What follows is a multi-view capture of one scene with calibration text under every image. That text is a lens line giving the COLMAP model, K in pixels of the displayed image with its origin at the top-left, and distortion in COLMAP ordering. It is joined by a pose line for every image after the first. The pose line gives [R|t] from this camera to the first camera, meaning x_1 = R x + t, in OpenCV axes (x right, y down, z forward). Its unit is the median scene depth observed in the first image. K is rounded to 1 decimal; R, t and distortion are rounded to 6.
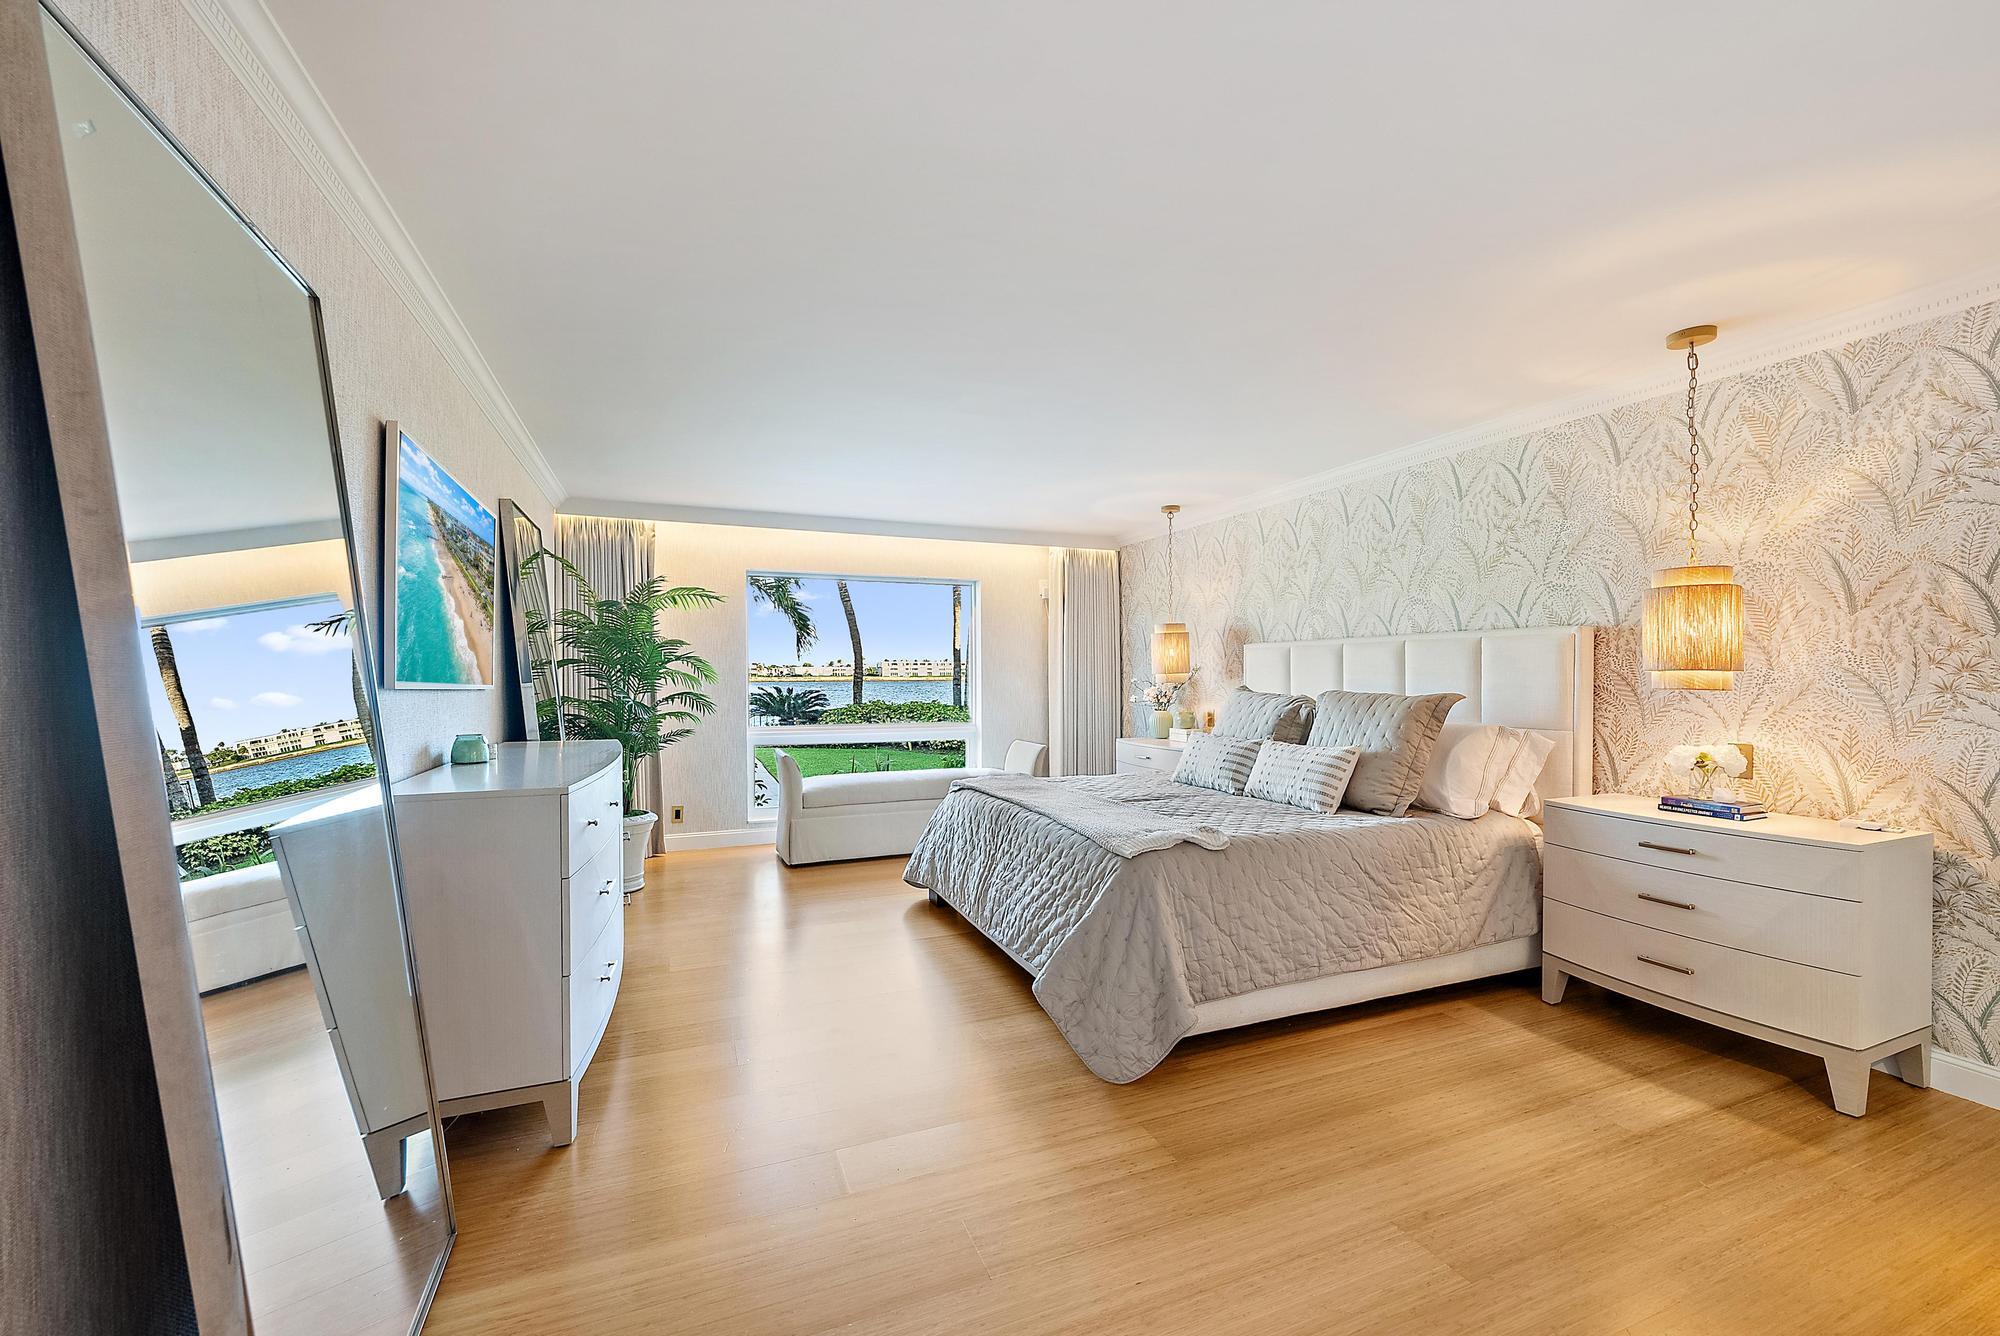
lens RADIAL K [[789.9, 0, 1008.6], [0, 789.9, 679.5], [0, 0, 1]] dist [0.001788, -0.000088]
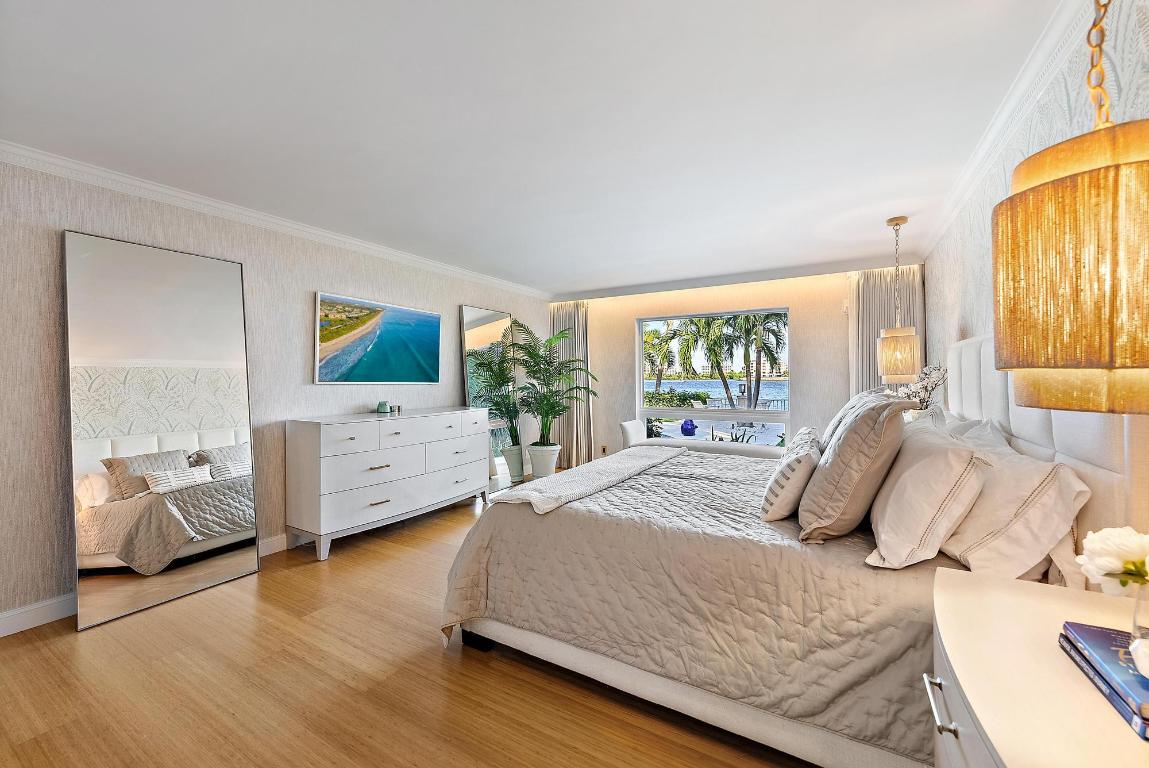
lens RADIAL K [[453.8, 0, 576.5], [0, 453.8, 377.3], [0, 0, 1]] dist [0.001788, -0.000088]
pose [[0.610235, -0.003125, -0.792214, 0.777977], [0.000125, 0.999993, -0.003848, -0.005080], [0.792220, 0.002249, 0.610231, 0.518430]]
